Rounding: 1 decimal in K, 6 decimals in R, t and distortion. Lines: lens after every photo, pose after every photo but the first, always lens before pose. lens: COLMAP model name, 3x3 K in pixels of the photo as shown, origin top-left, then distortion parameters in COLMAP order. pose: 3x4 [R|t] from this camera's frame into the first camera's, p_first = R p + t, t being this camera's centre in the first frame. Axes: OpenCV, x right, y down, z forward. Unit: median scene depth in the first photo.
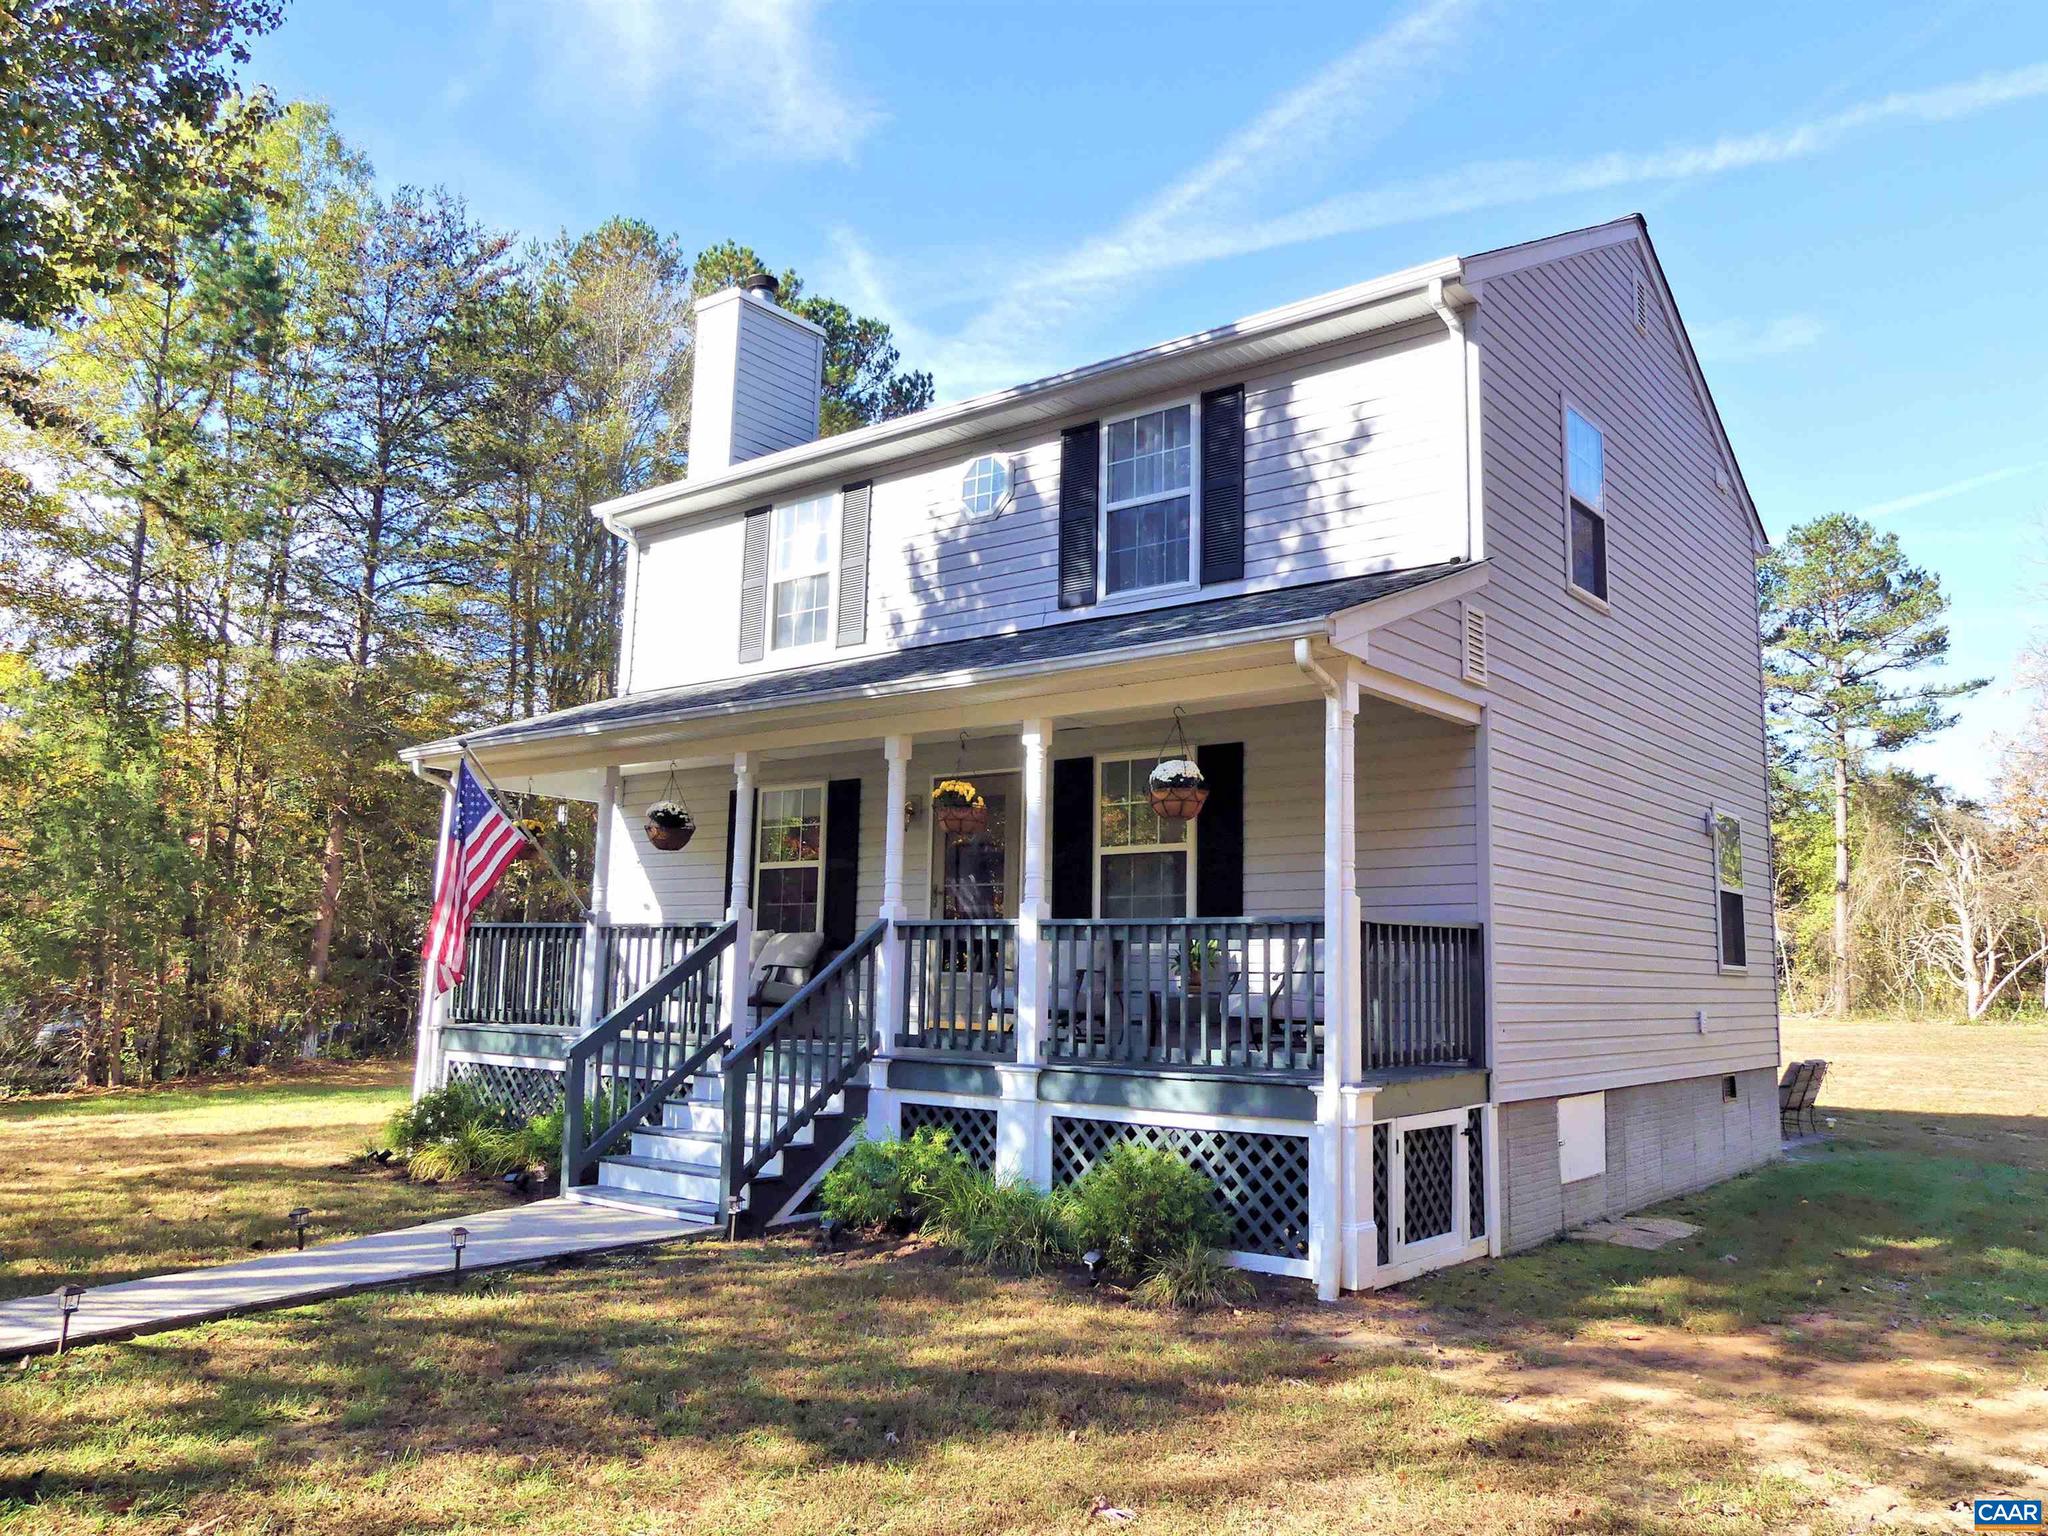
lens RADIAL K [[1526.8, 0, 1017.6], [0, 1526.8, 754.6], [0, 0, 1]] dist [-0.020676, 0.000674]
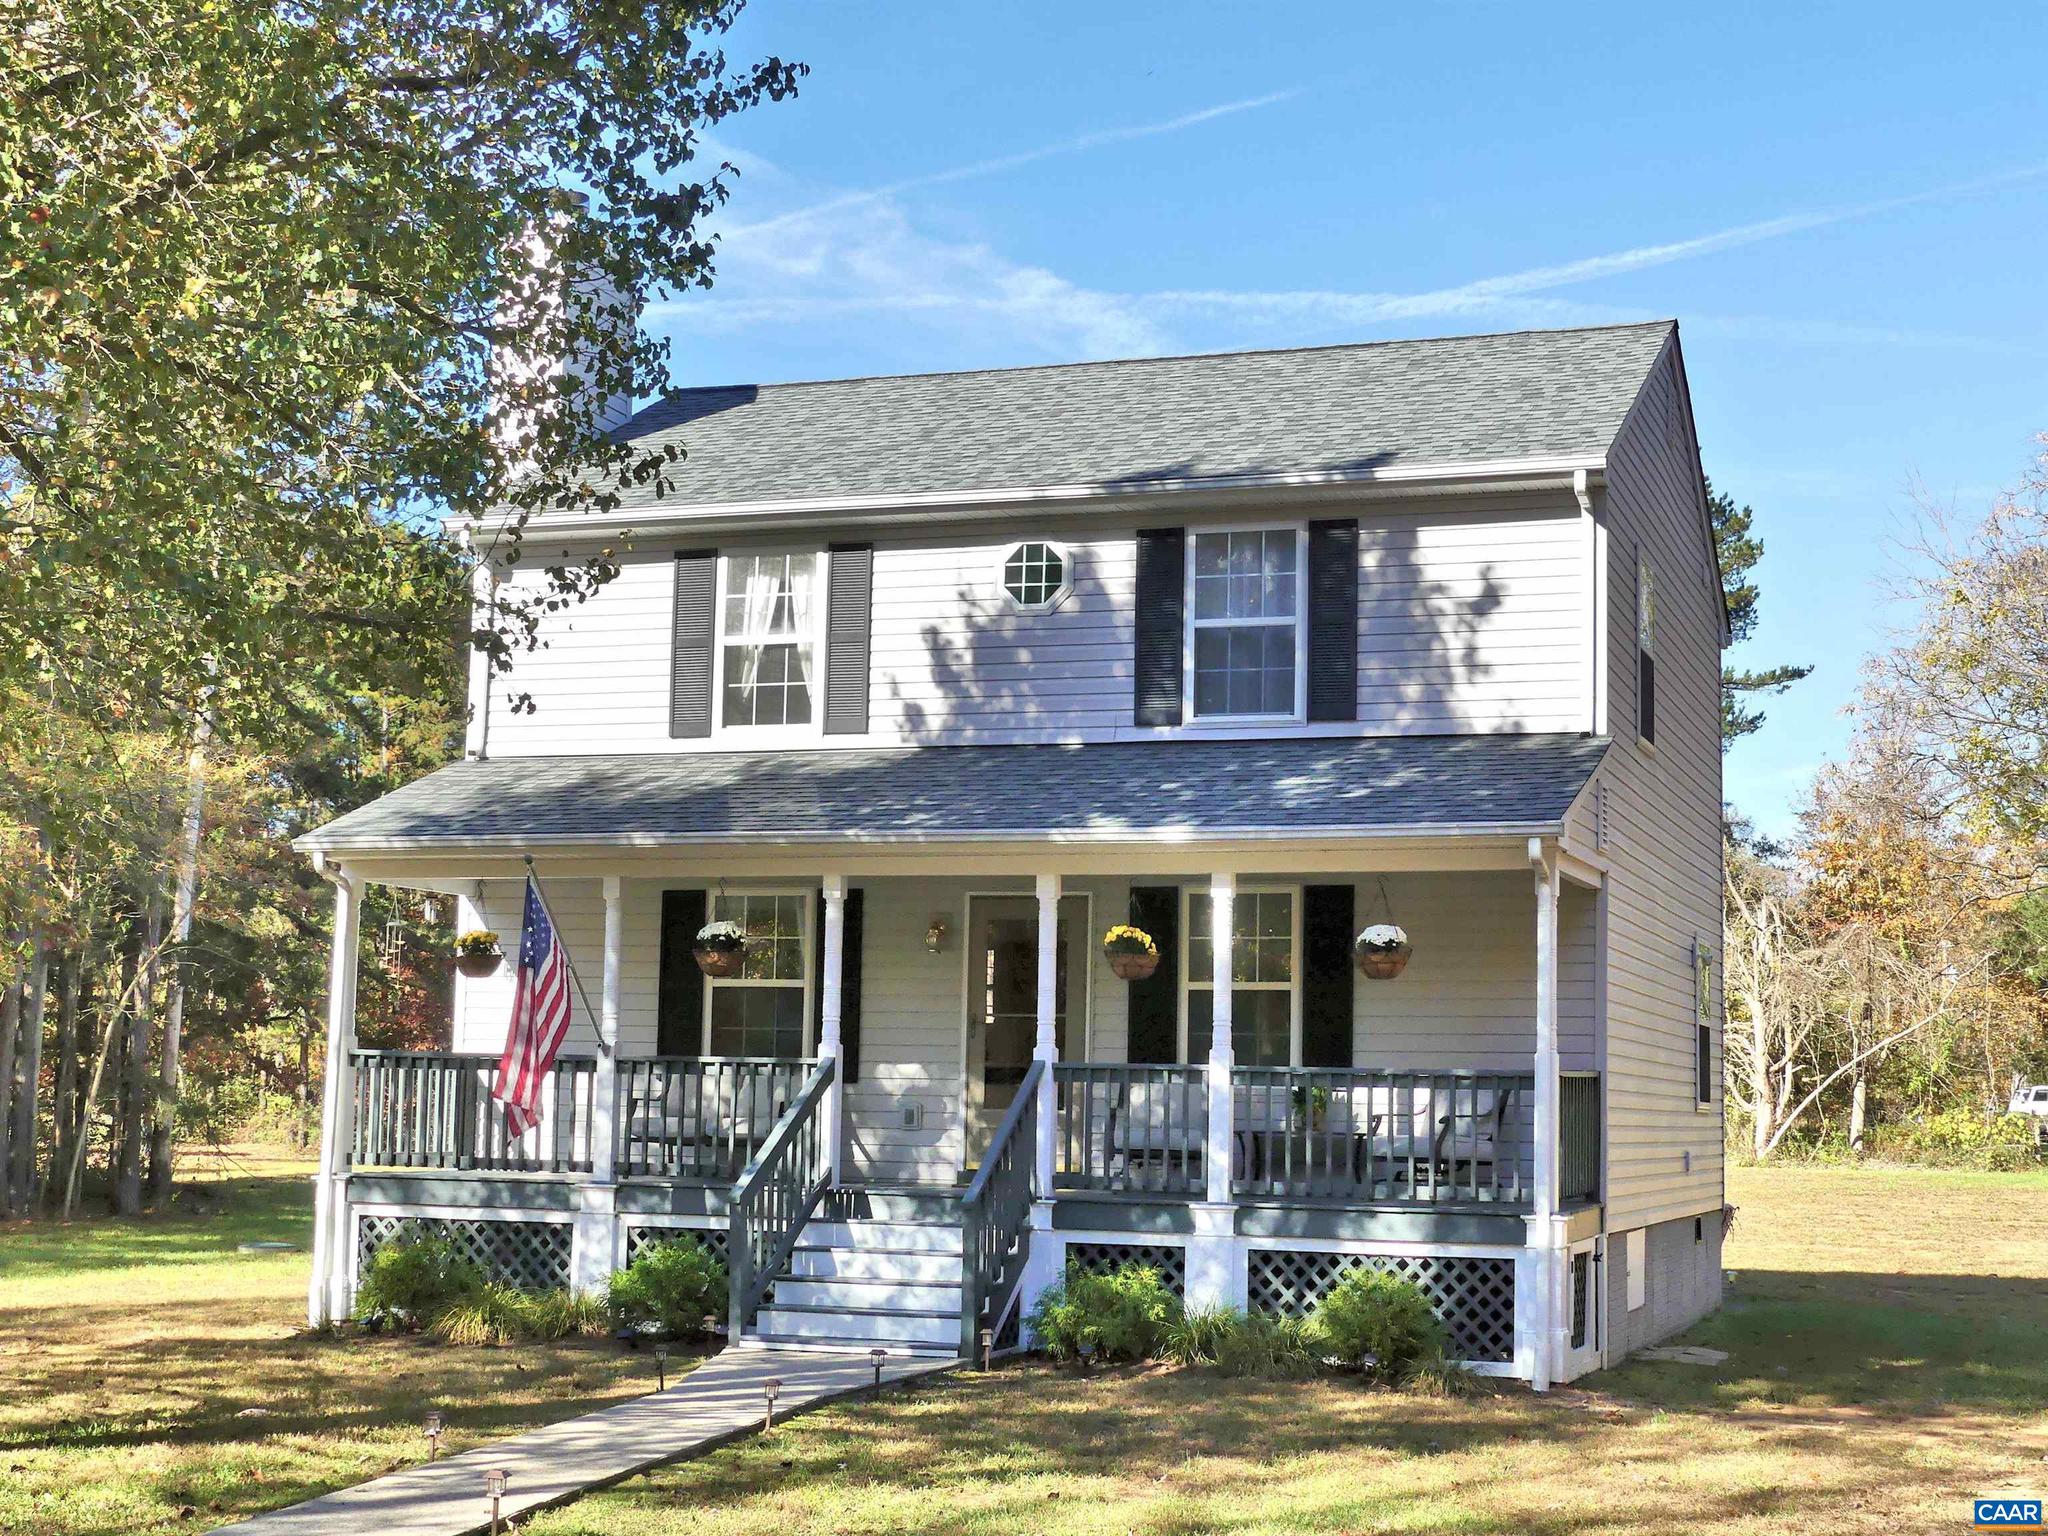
lens RADIAL K [[2868.5, 0, 1024.0], [0, 2868.5, 768.0], [0, 0, 1]] dist [0.014498, 0.005222]
pose [[0.945310, 0.039071, 0.323825, -0.652024], [-0.050539, 0.998355, 0.027077, -0.121938], [-0.322235, -0.041962, 0.945729, -0.695164]]
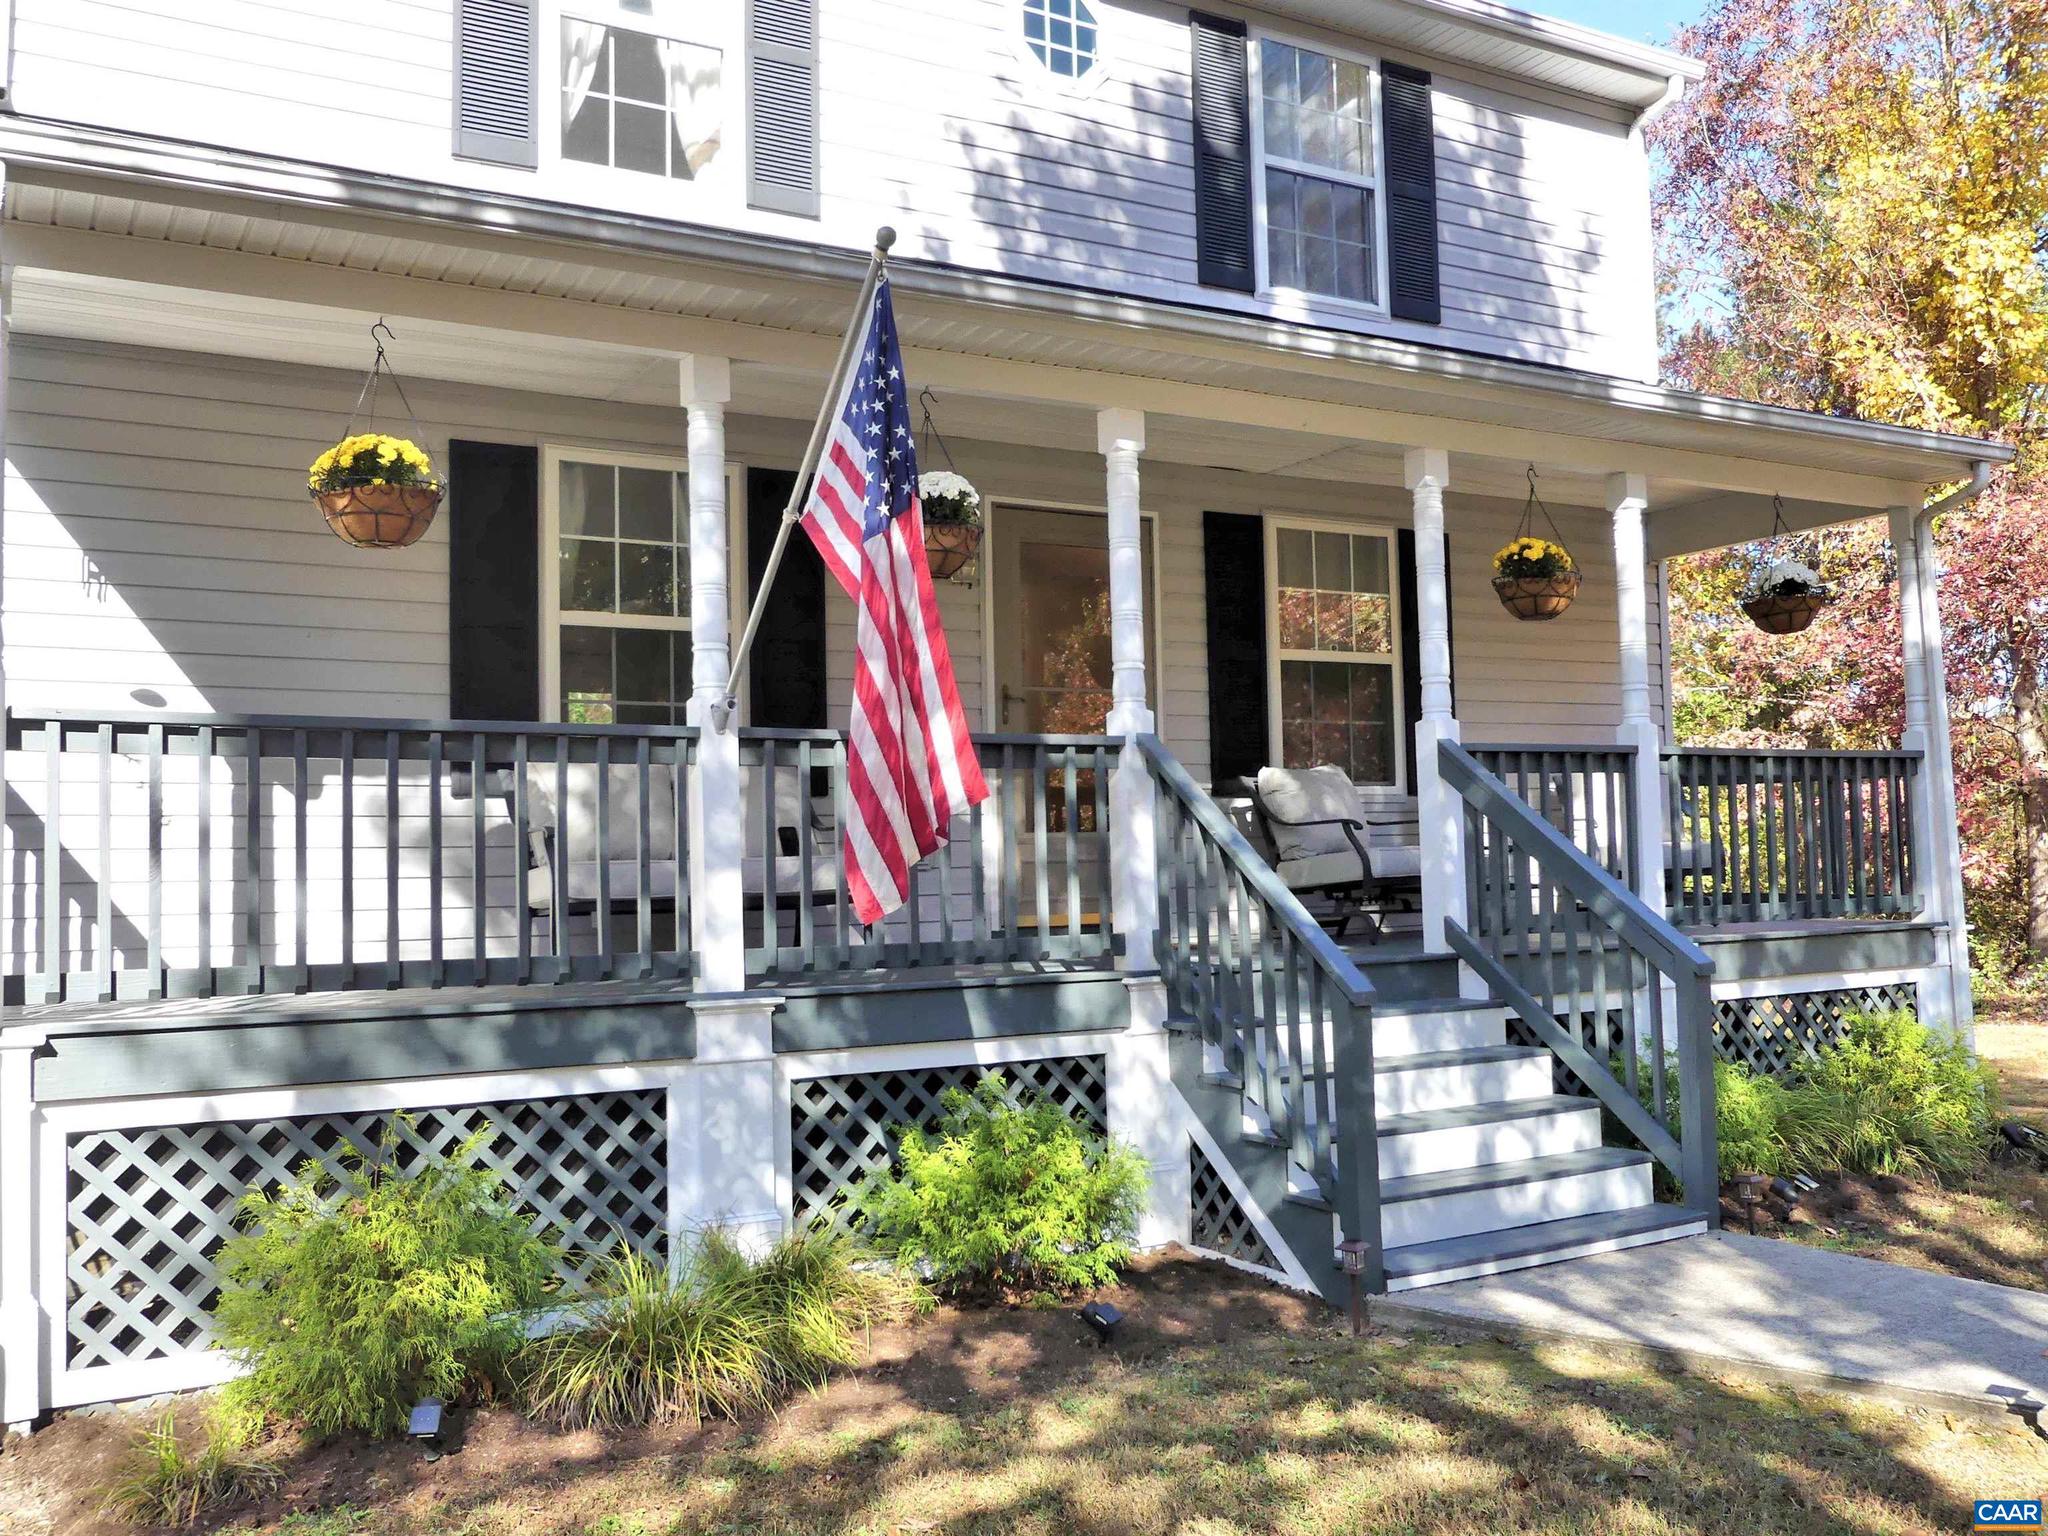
lens RADIAL K [[1825.8, 0, 1024.0], [0, 1825.8, 768.0], [0, 0, 1]] dist [-0.087851, -0.000295]
pose [[0.361098, 0.032641, 0.931957, -0.768745], [-0.101944, 0.994779, 0.004658, 0.124626], [-0.926939, -0.096689, 0.362540, 0.824048]]
